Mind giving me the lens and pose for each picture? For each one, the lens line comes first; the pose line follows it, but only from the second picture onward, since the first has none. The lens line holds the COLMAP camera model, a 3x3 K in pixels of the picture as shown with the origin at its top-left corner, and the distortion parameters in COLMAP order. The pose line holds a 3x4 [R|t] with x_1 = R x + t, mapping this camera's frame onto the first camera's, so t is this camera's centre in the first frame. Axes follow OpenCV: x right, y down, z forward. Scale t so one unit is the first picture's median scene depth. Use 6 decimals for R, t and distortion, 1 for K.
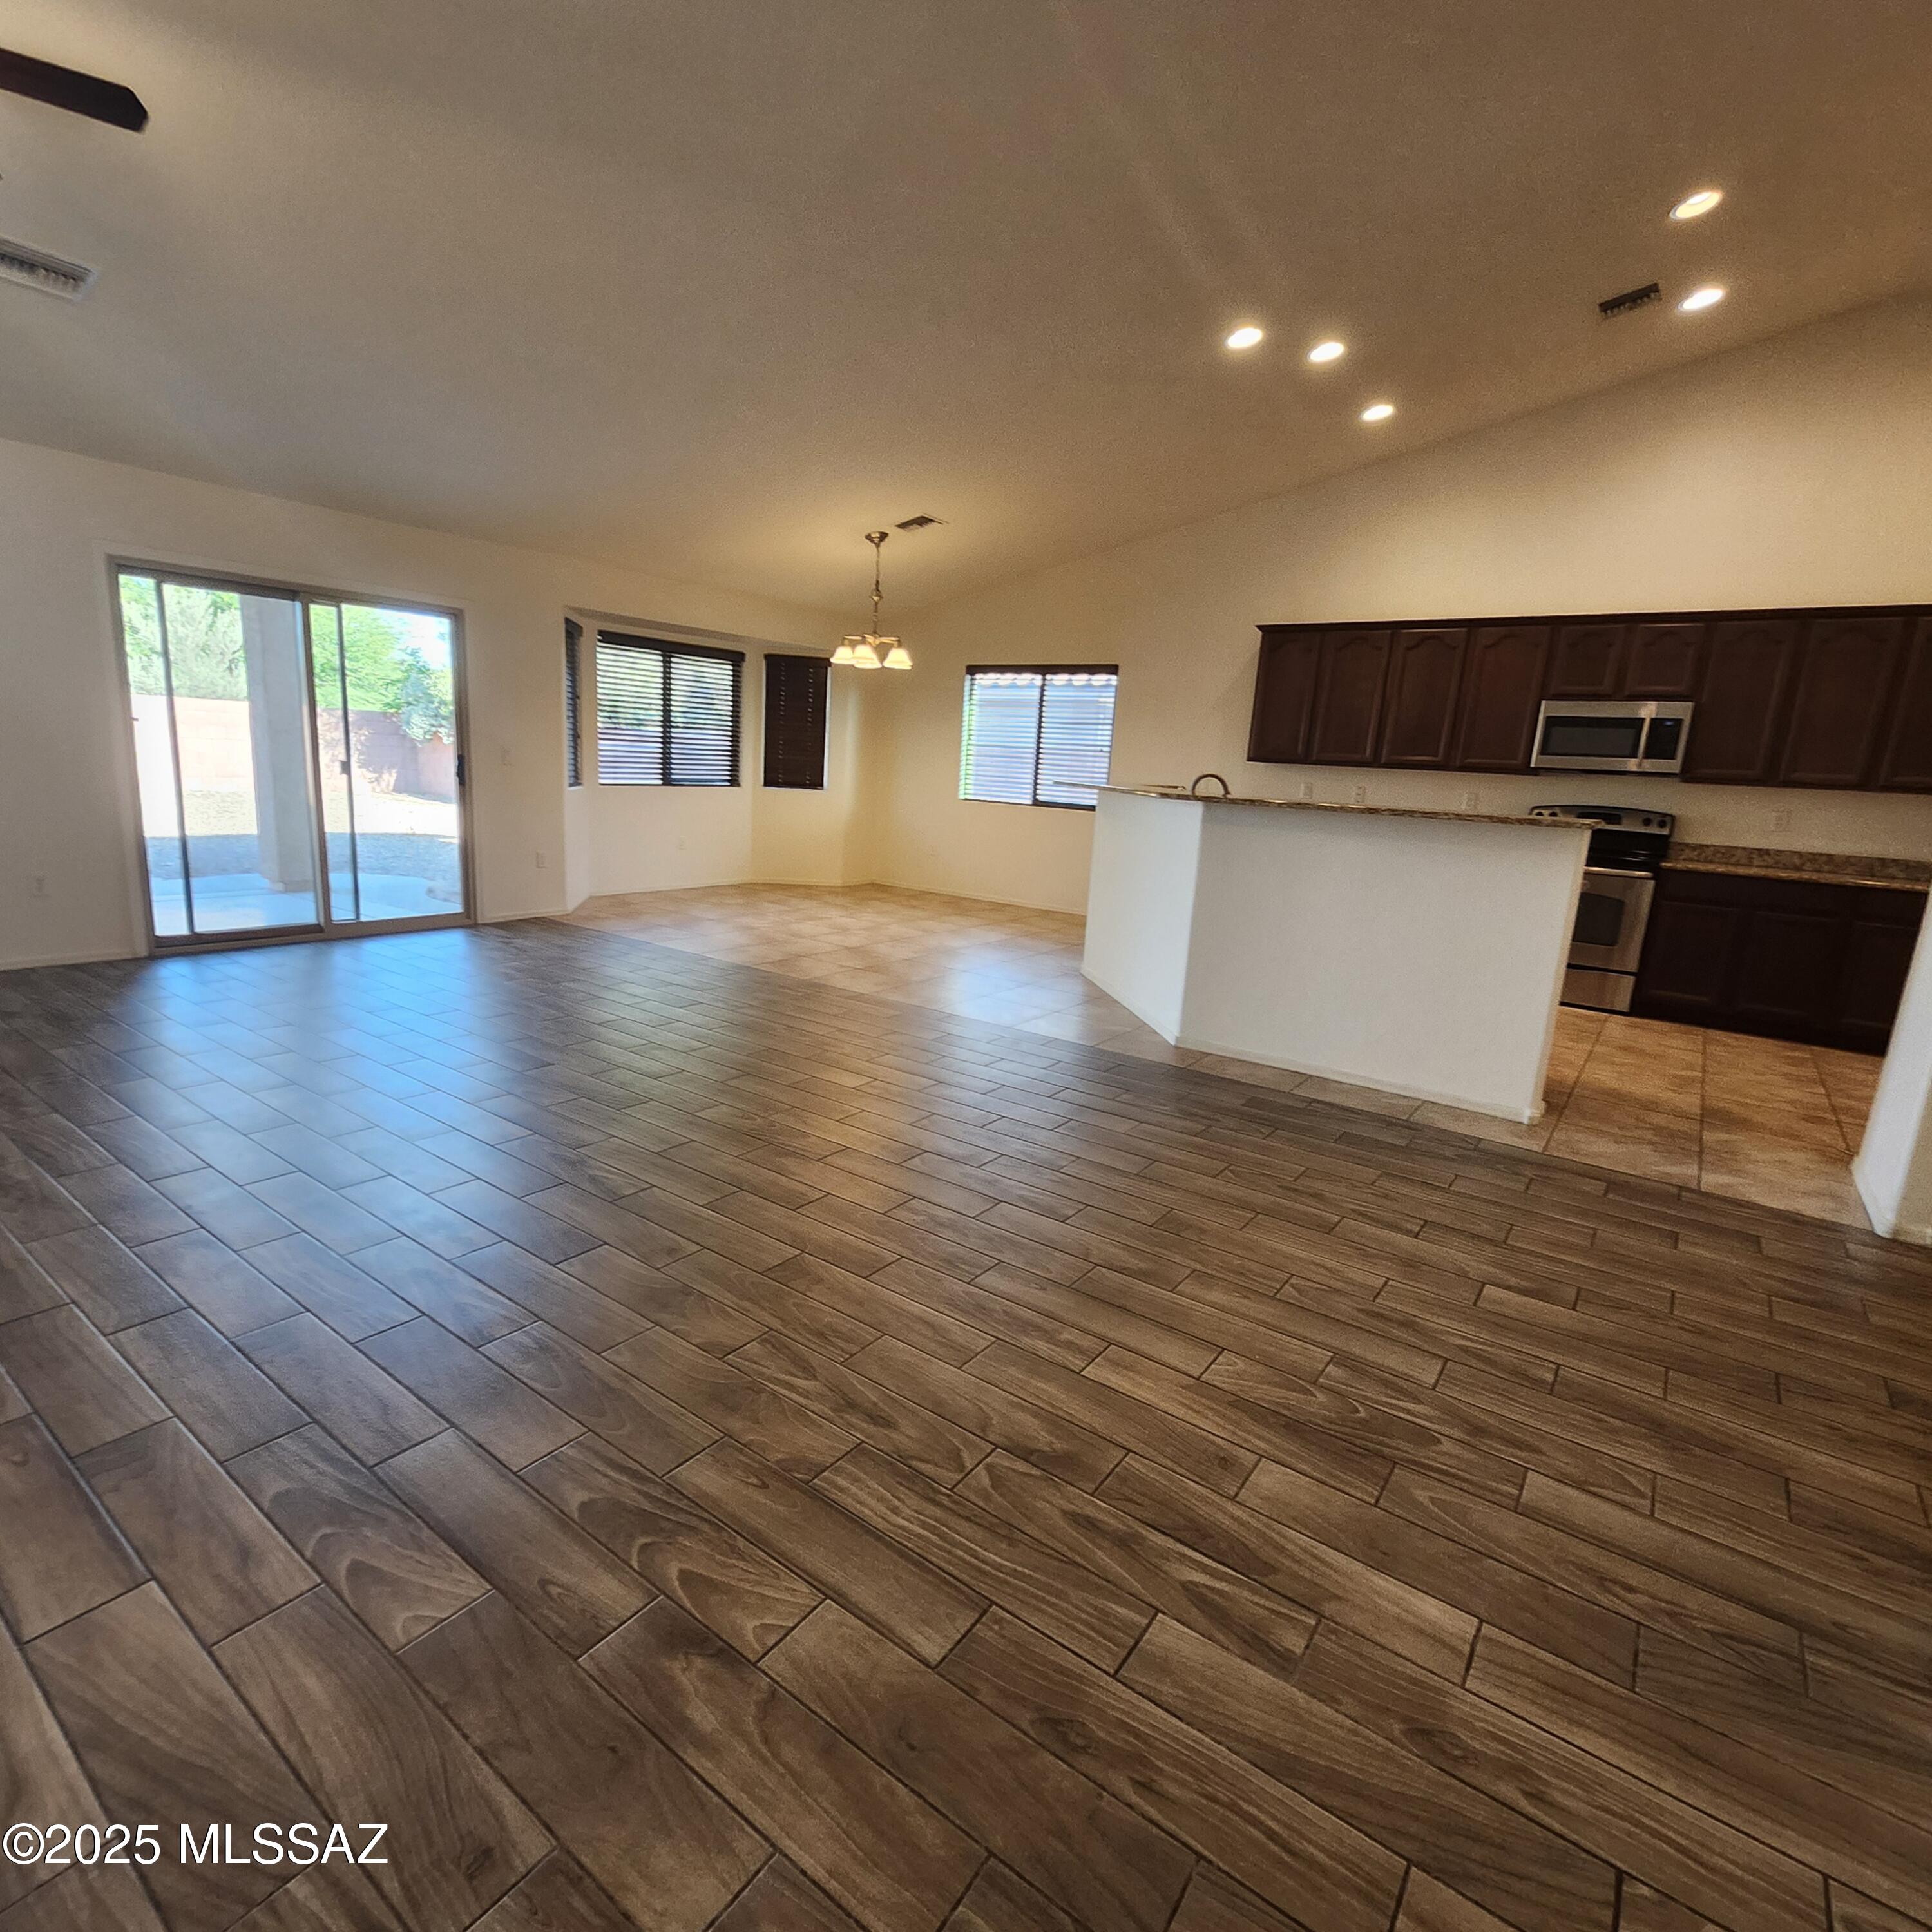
lens RADIAL K [[1023.9, 0, 948.9], [0, 1023.9, 969.2], [0, 0, 1]] dist [0.004694, -0.003170]
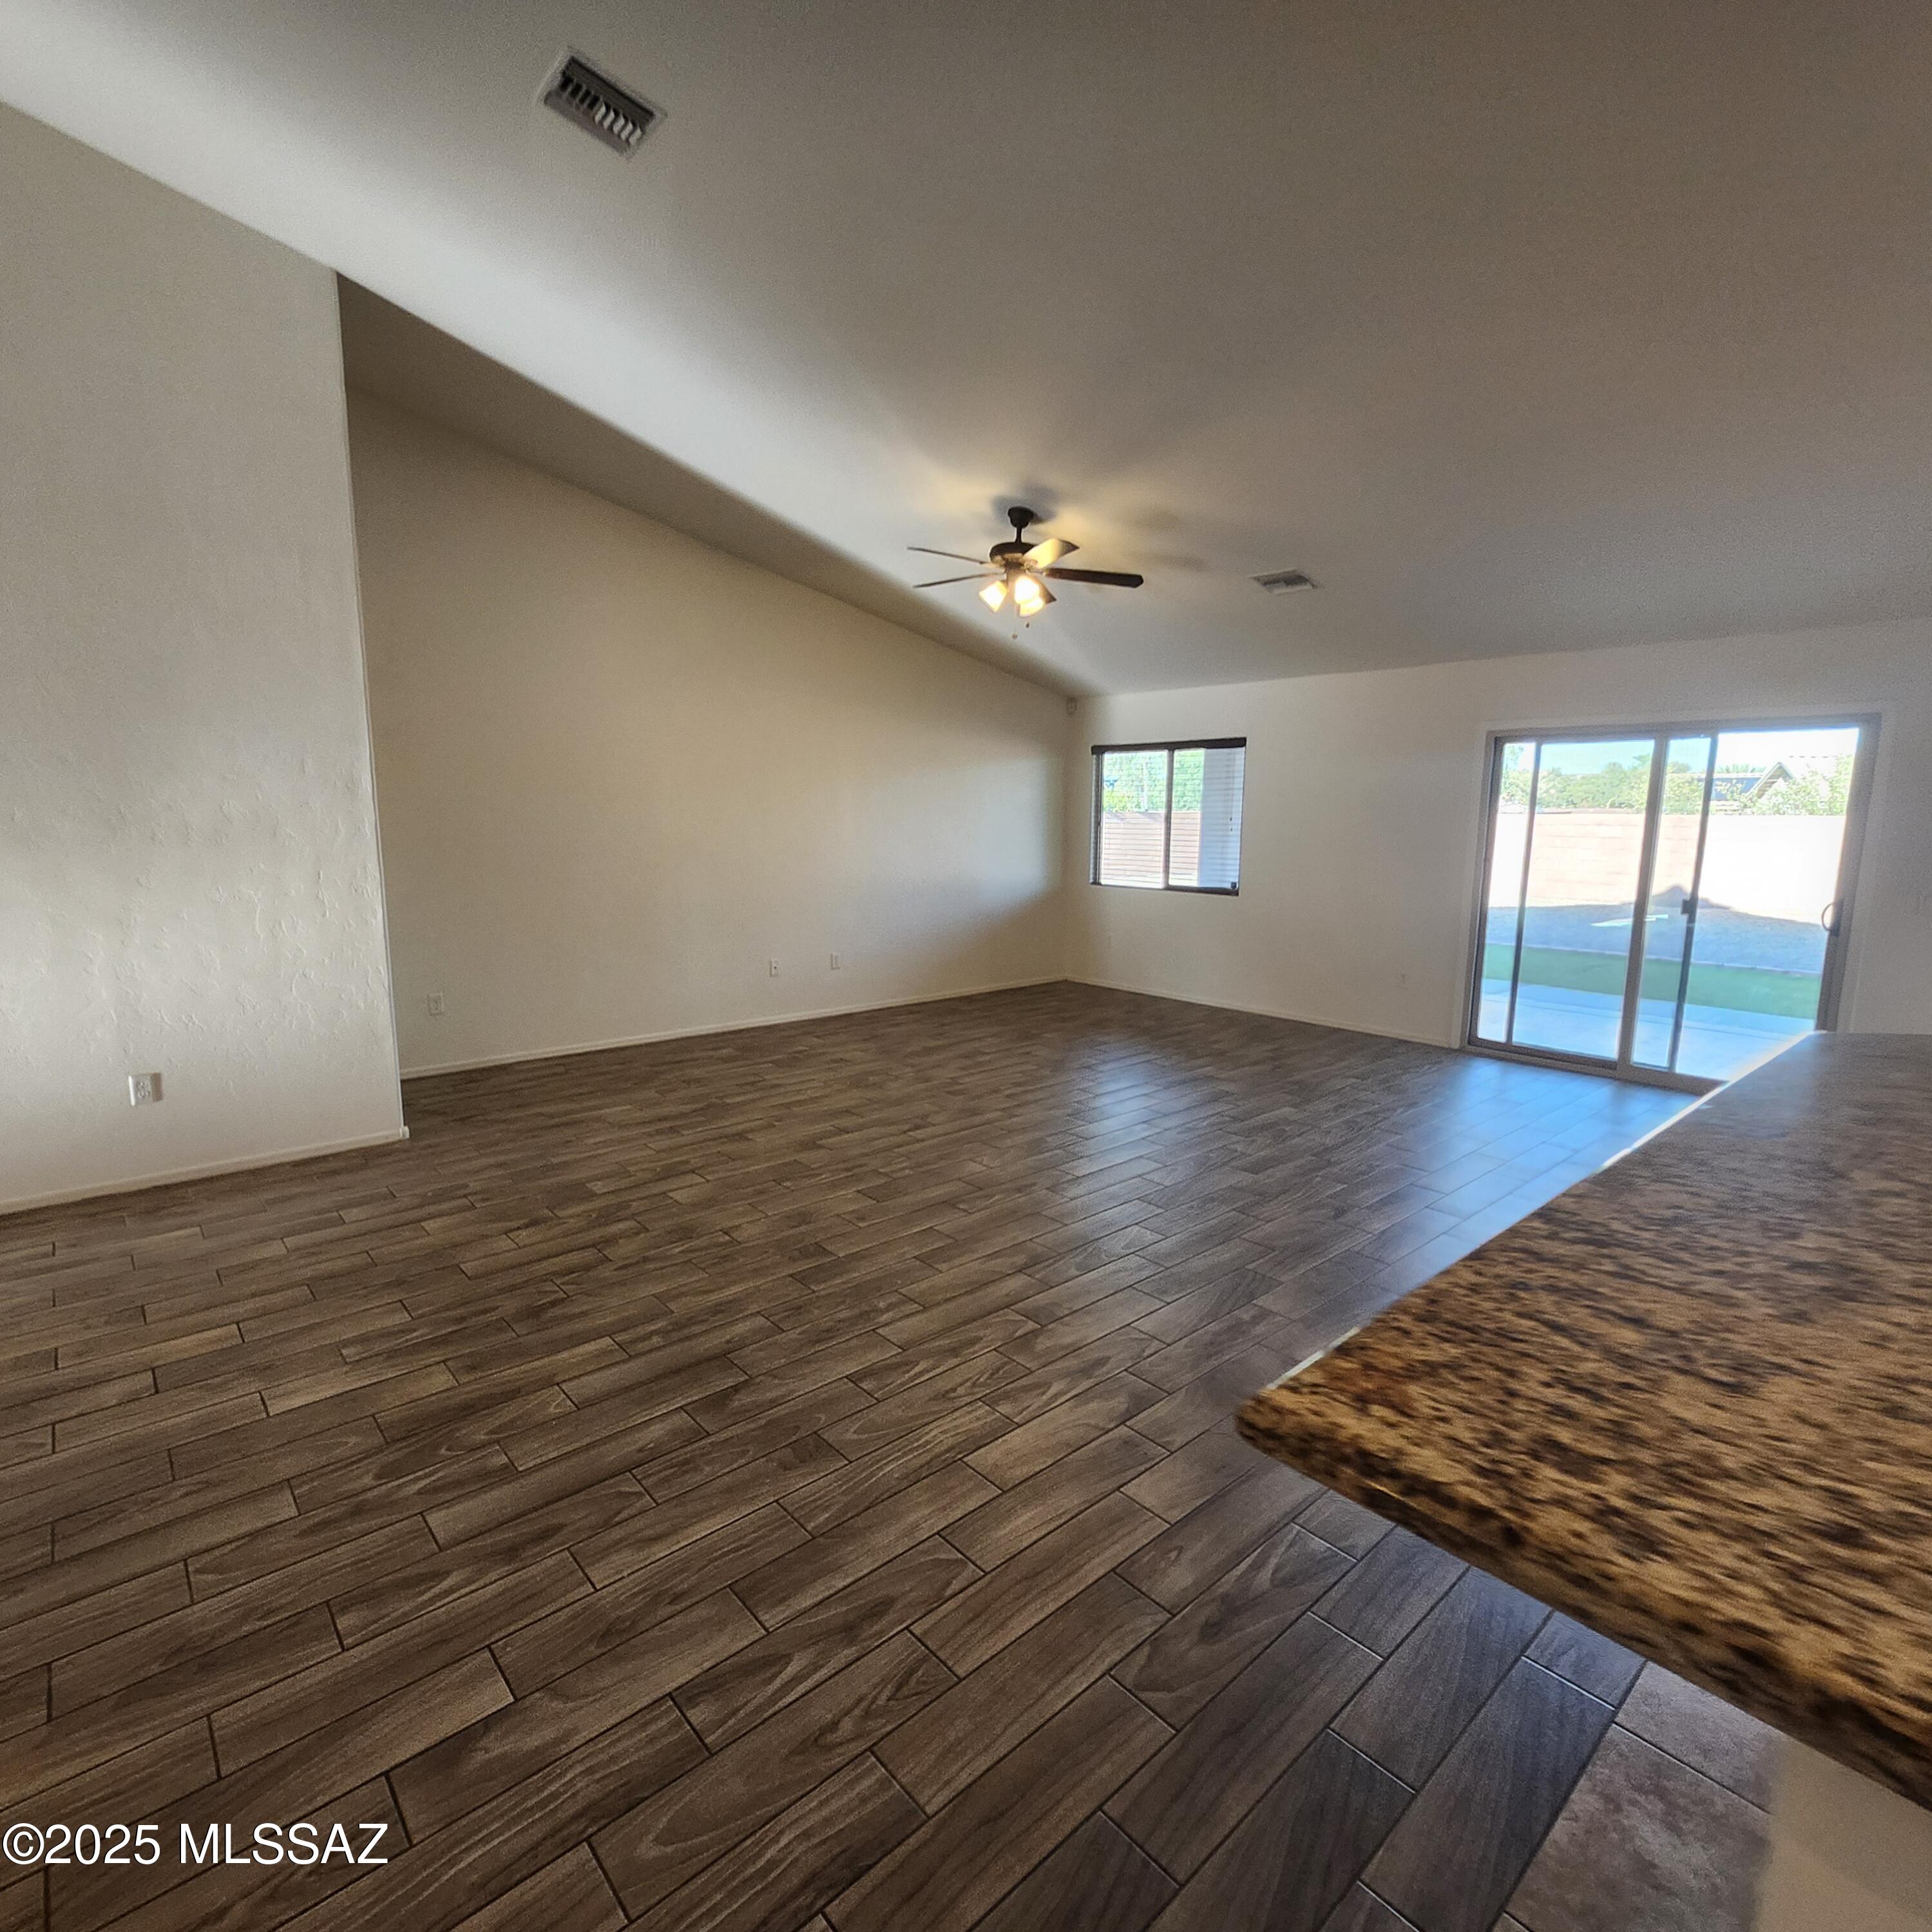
lens RADIAL K [[1023.9, 0, 948.9], [0, 1023.9, 969.2], [0, 0, 1]] dist [0.004694, -0.003170]
pose [[-0.222075, 0.094440, -0.970445, 0.534683], [-0.217970, 0.965301, 0.143819, -0.150598], [0.950354, 0.243466, -0.193784, 0.648797]]
